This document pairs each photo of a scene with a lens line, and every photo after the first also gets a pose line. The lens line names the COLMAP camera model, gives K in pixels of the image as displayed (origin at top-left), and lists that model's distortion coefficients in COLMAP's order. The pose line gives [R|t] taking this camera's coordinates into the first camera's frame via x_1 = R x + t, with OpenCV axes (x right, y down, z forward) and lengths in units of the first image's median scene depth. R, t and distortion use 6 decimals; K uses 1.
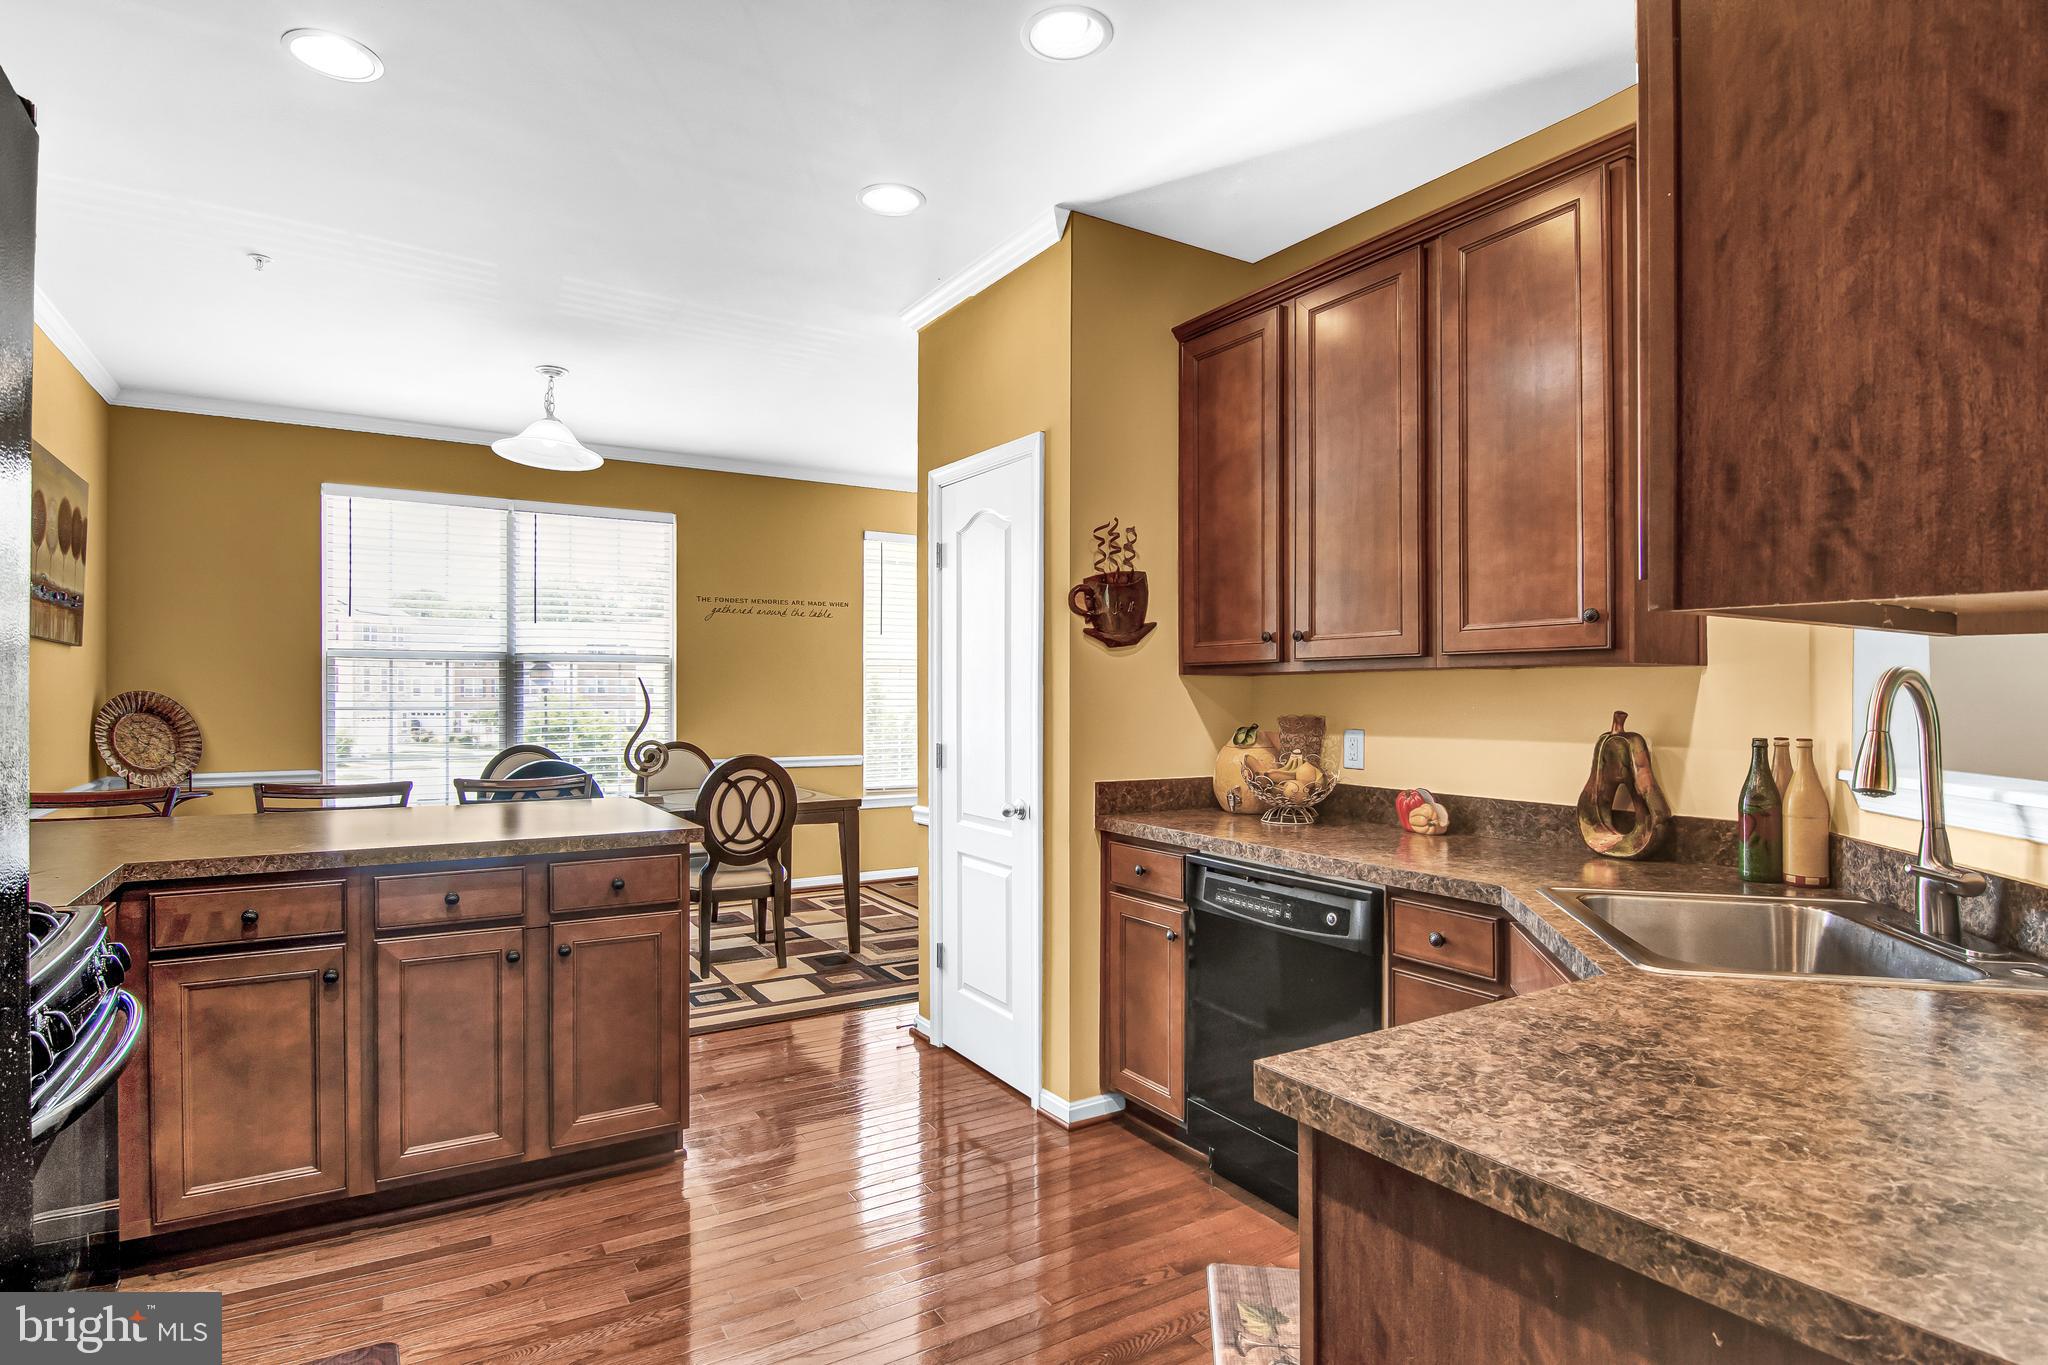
lens RADIAL K [[1058.4, 0, 1045.7], [0, 1058.4, 689.8], [0, 0, 1]] dist [0.000058, -0.017493]
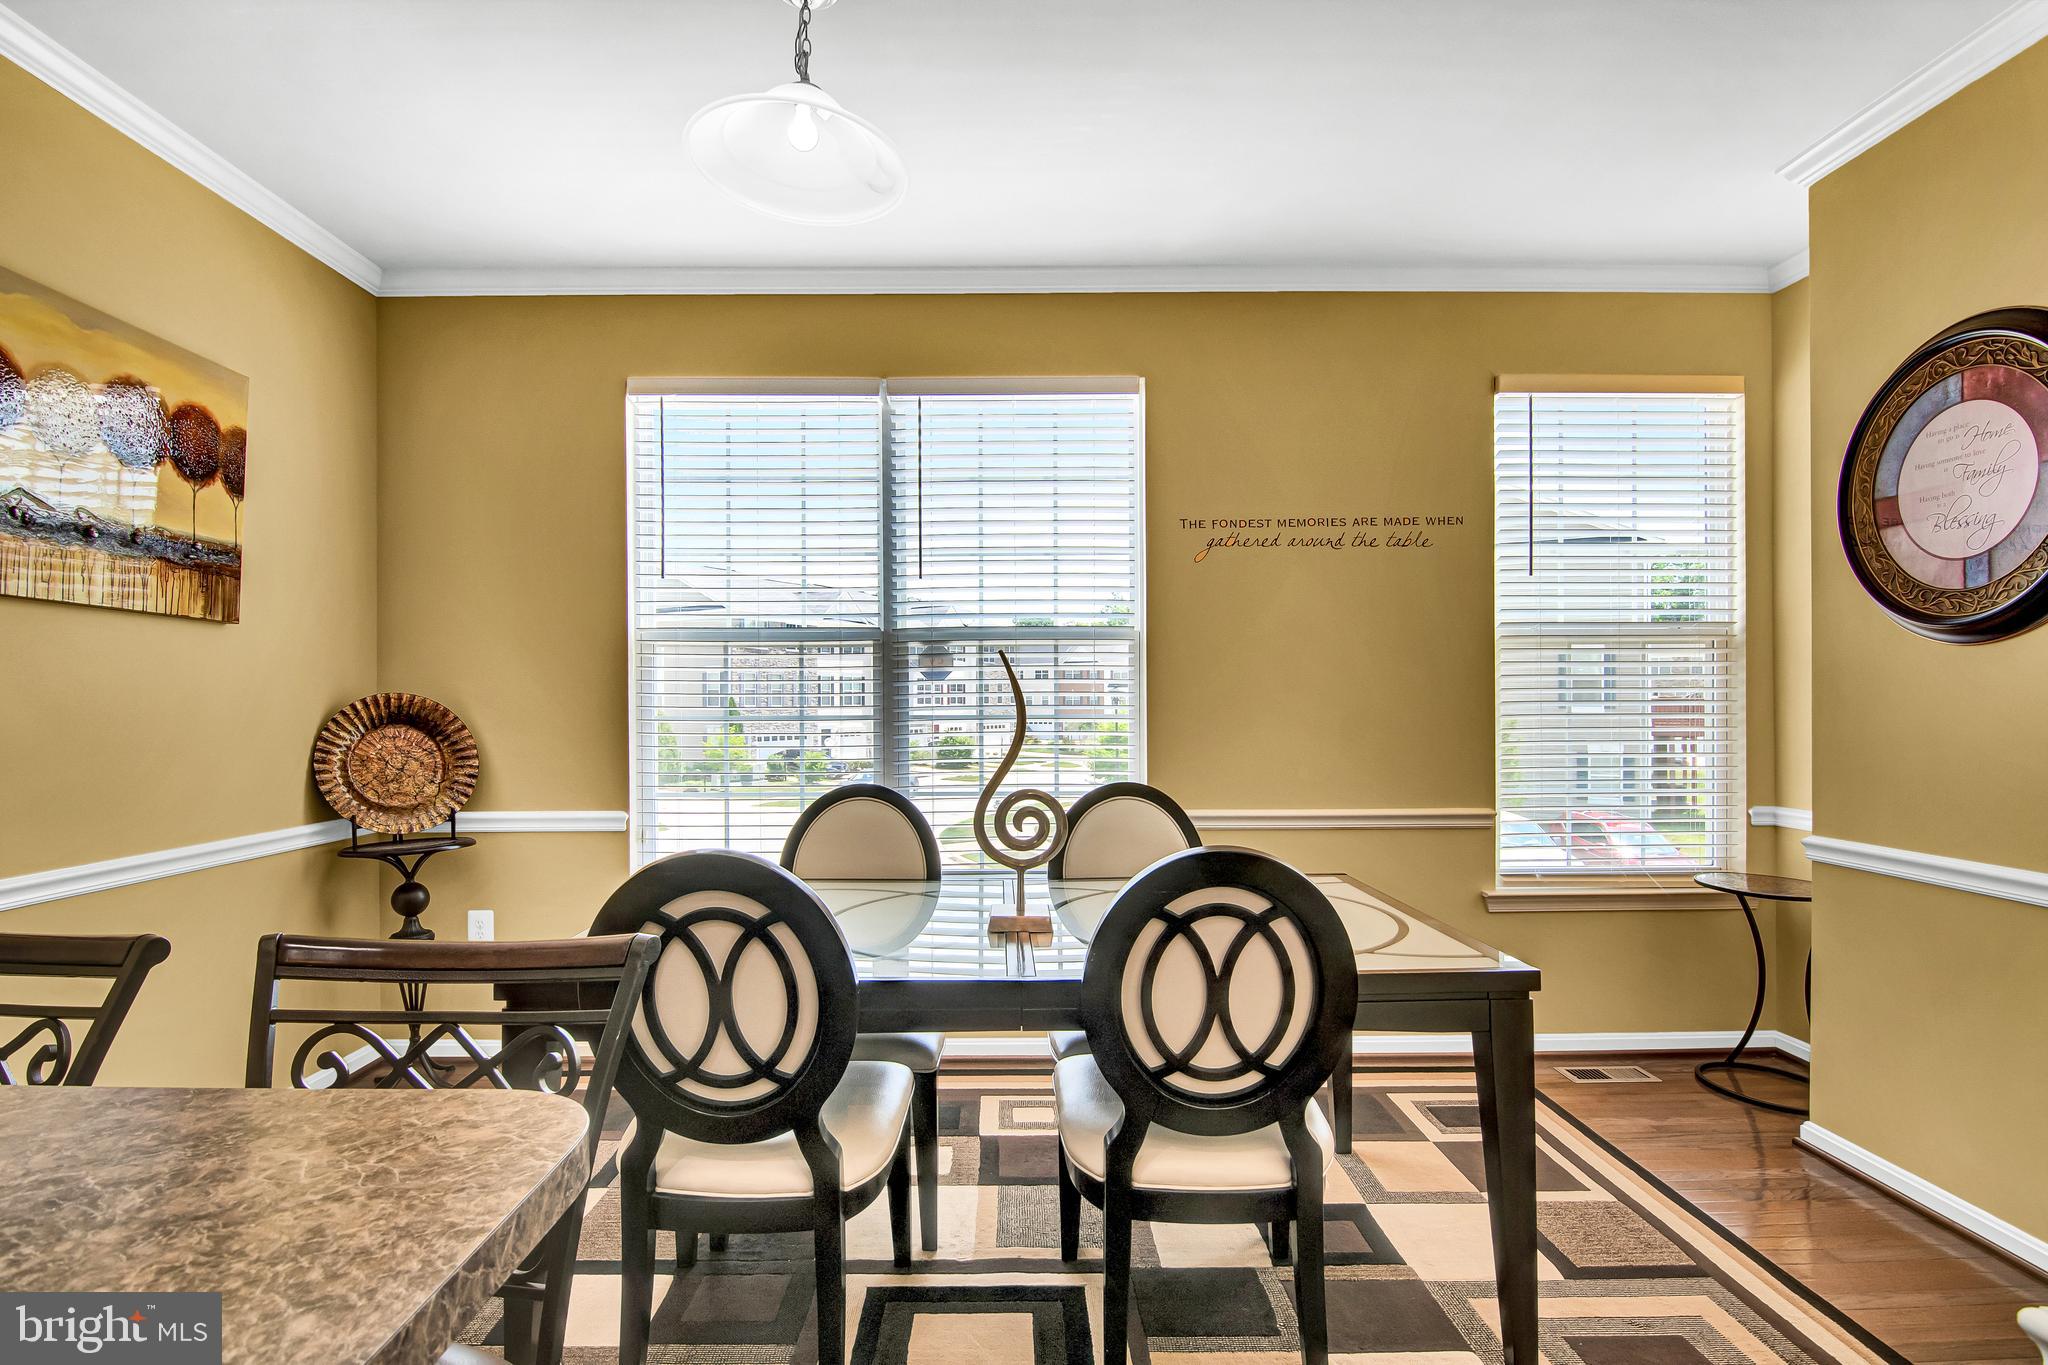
lens RADIAL K [[1024.1, 0, 1026.5], [0, 1024.1, 703.6], [0, 0, 1]] dist [0.001007, -0.000449]
pose [[0.848878, -0.005839, -0.528556, -0.177506], [0.009228, 0.999950, 0.003774, 0.011275], [0.528508, -0.008081, 0.848890, 0.785953]]
